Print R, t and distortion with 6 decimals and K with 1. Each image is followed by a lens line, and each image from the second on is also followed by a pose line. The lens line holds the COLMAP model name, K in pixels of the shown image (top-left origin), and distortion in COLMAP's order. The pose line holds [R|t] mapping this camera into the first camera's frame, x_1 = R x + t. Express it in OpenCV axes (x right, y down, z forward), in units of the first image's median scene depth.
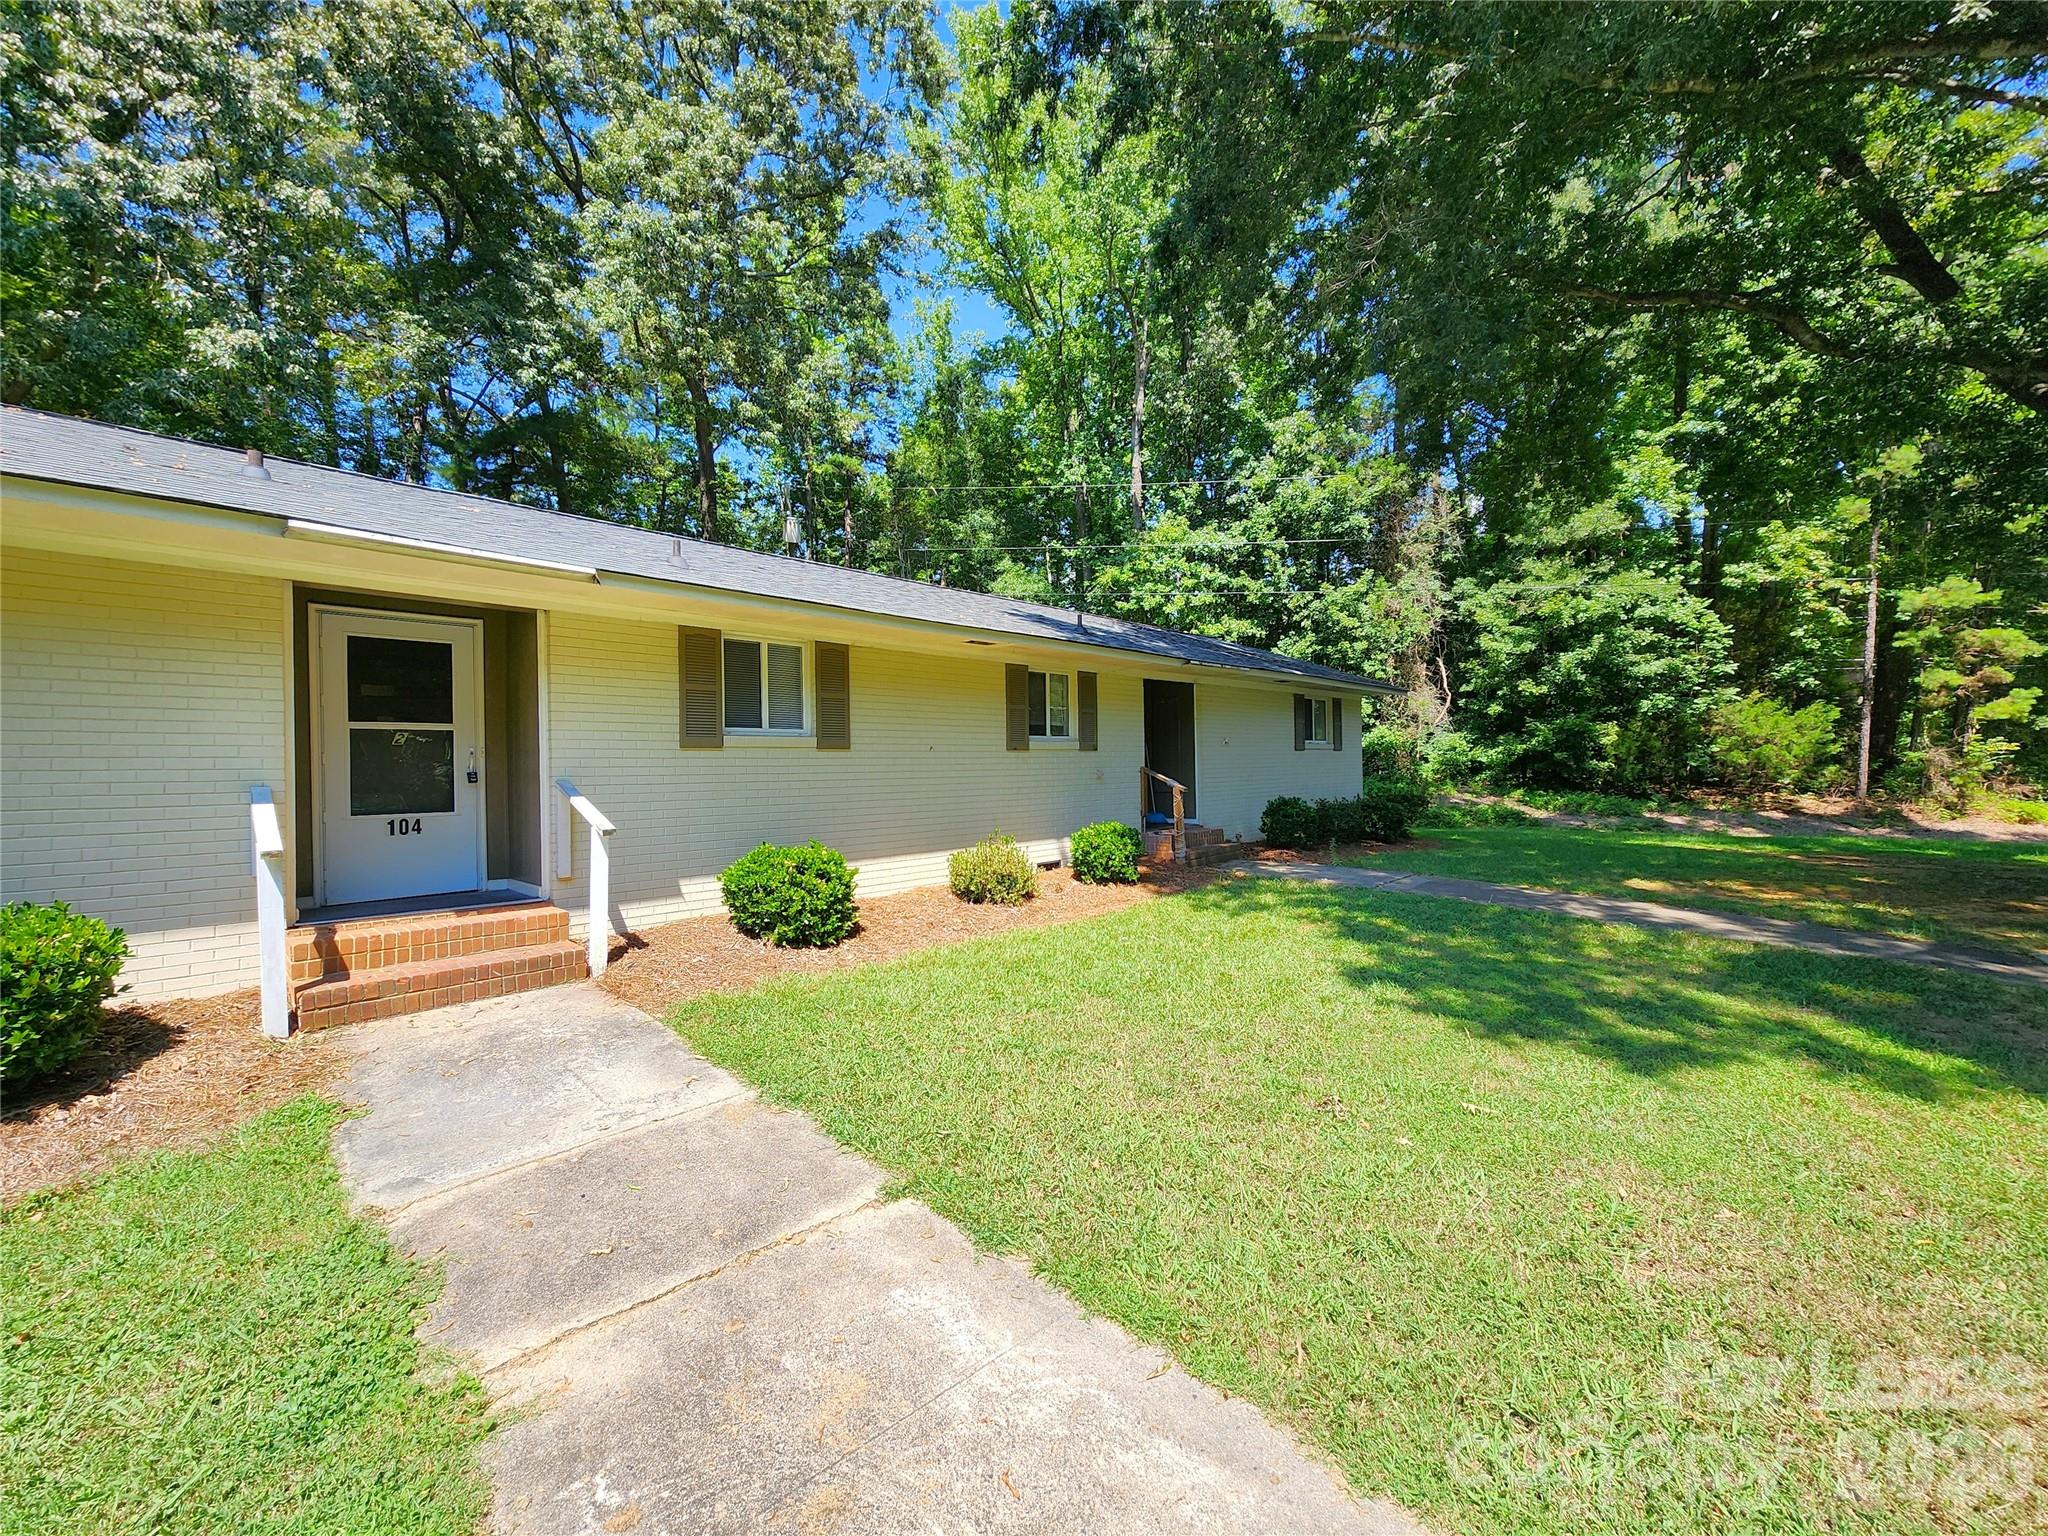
lens RADIAL K [[821.8, 0, 1024.0], [0, 821.8, 768.0], [0, 0, 1]] dist [-0.002658, 0.000923]
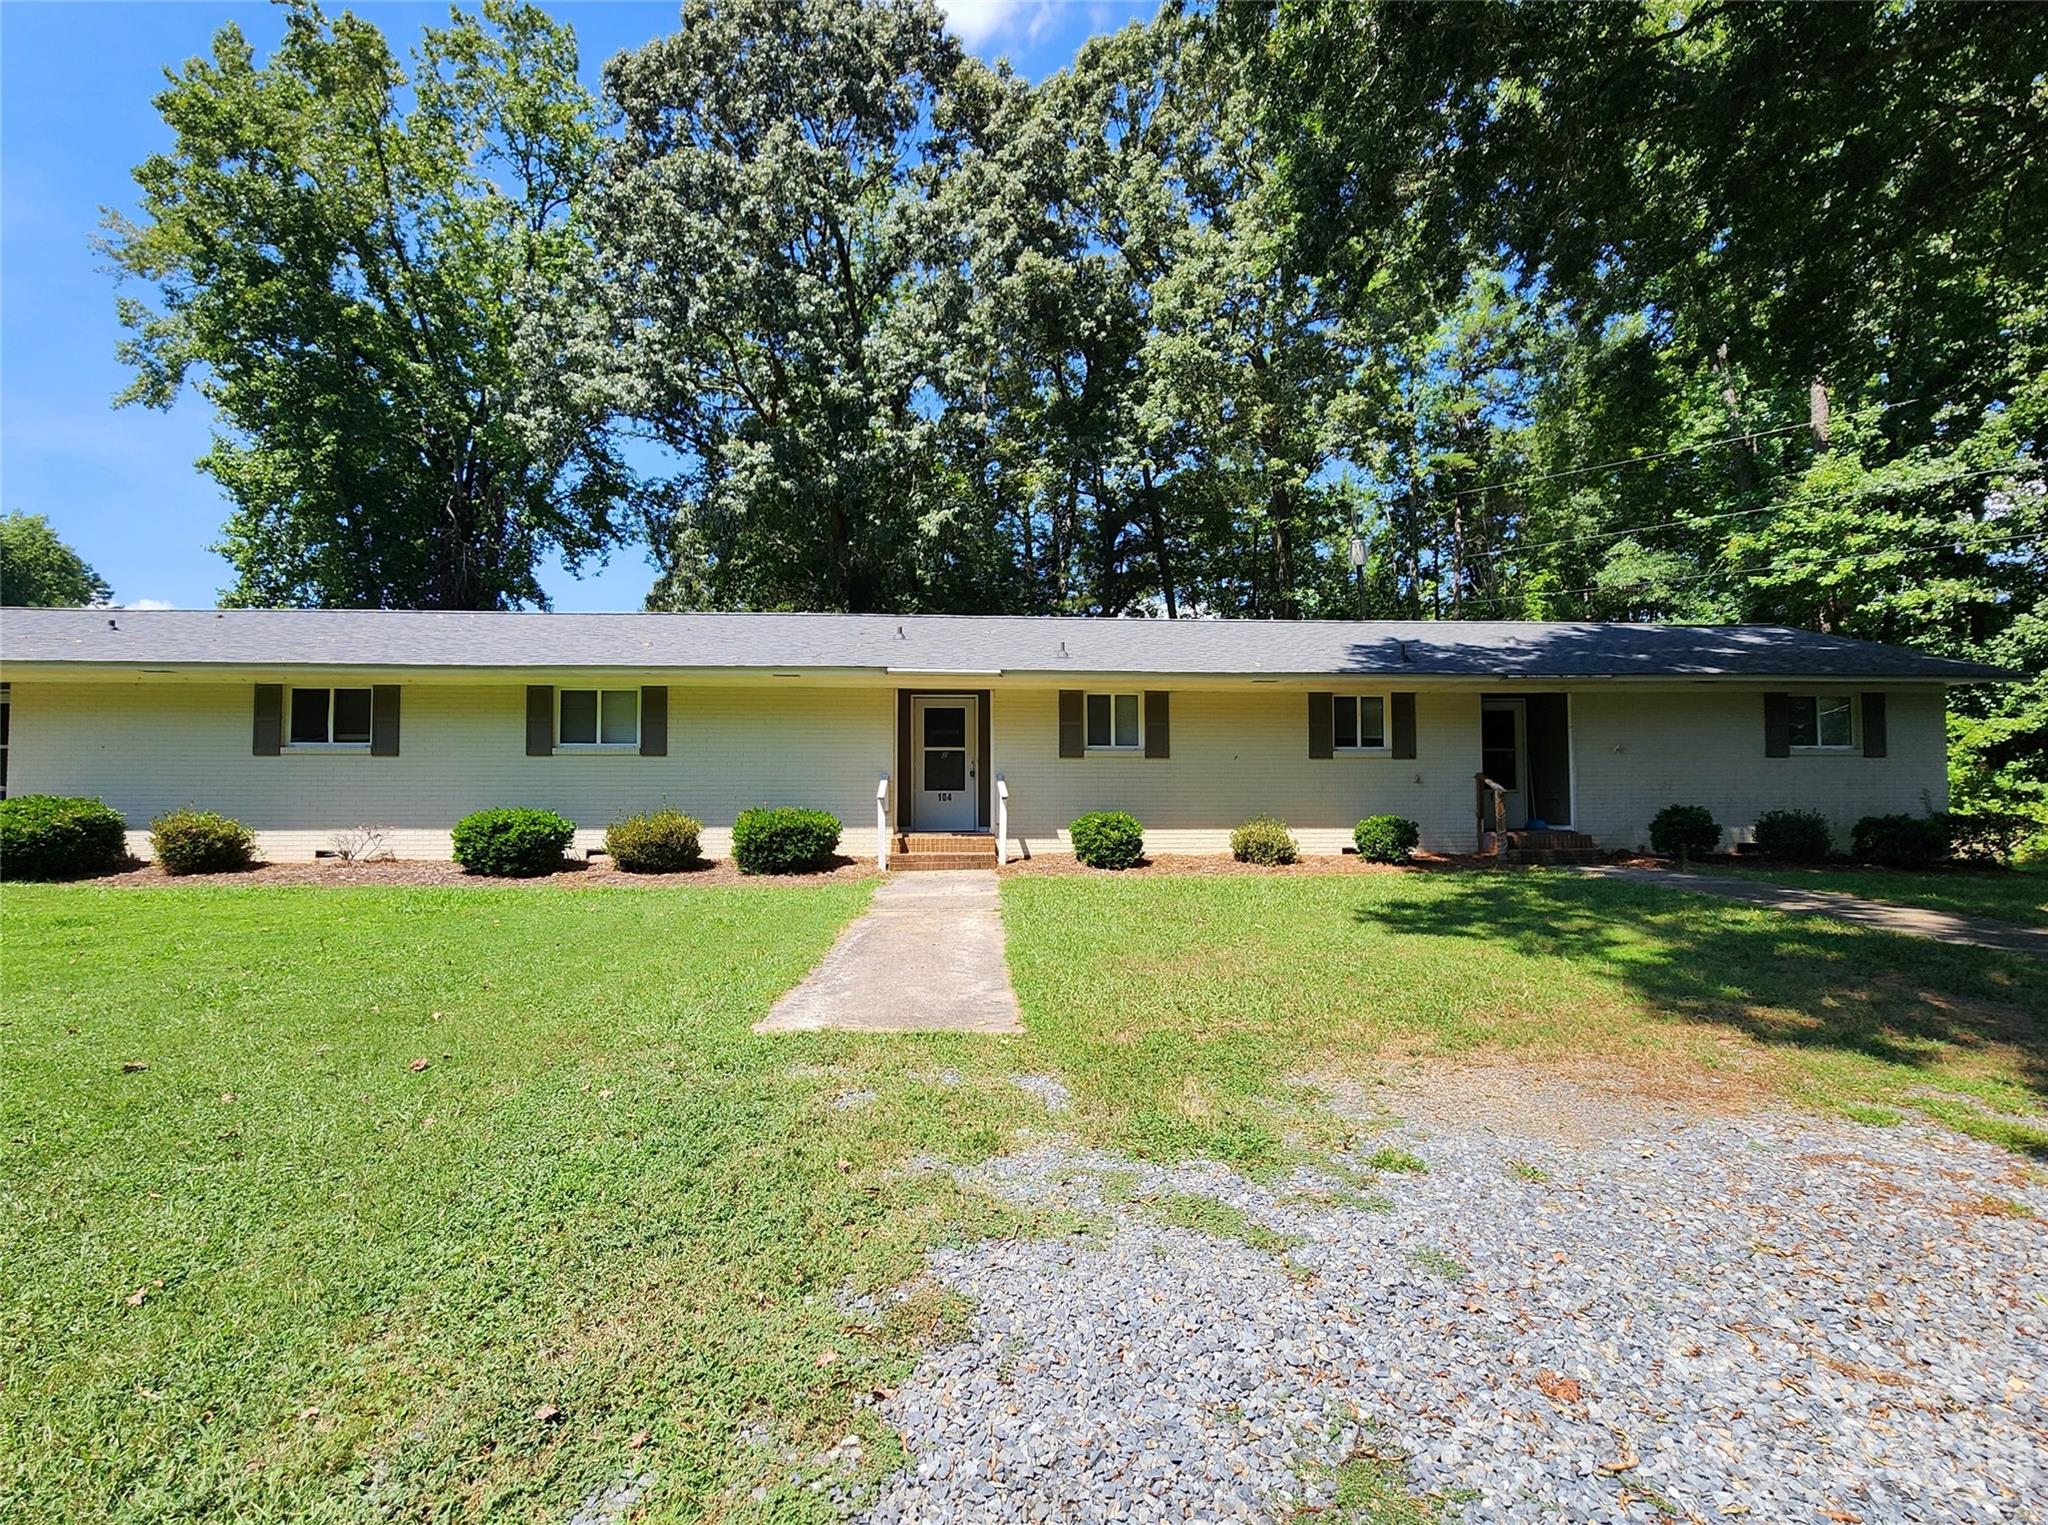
lens RADIAL K [[824.6, 0, 1024.0], [0, 824.6, 762.5], [0, 0, 1]] dist [0.001874, 0.000177]
pose [[0.764558, -0.013274, -0.644418, 0.225423], [-0.008181, 0.999508, -0.030296, 0.013560], [0.644503, 0.028435, 0.764073, -0.143157]]
